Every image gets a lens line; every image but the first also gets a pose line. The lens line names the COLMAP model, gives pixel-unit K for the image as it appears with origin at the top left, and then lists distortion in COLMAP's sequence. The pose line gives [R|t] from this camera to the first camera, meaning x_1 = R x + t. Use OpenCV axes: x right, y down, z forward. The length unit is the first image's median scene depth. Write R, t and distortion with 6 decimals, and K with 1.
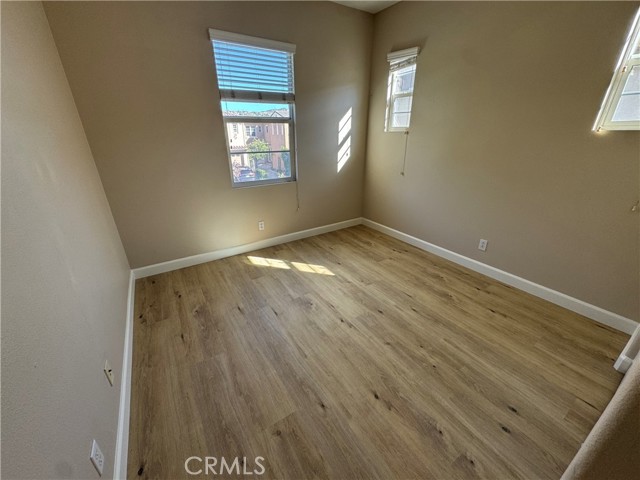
lens RADIAL K [[254.7, 0, 320.0], [0, 254.7, 240.0], [0, 0, 1]] dist [-0.002487, -0.000275]
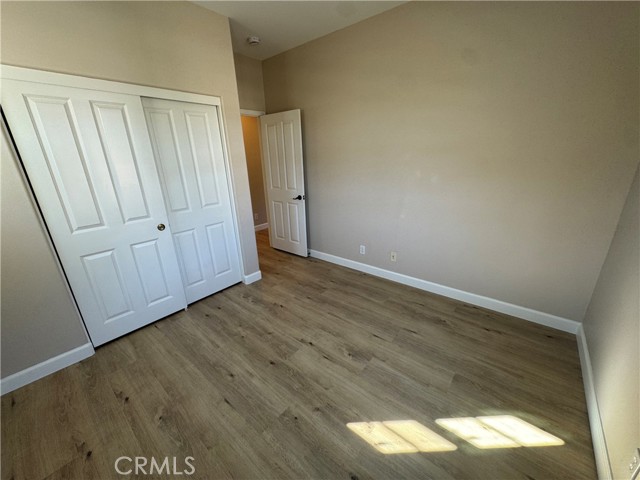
lens RADIAL K [[254.9, 0, 319.0], [0, 254.9, 240.2], [0, 0, 1]] dist [-0.003718, -0.000388]
pose [[-0.956730, 0.126433, -0.262075, 0.266192], [-0.076553, 0.759569, 0.645906, -0.650868], [0.280728, 0.638020, -0.717023, 1.447035]]
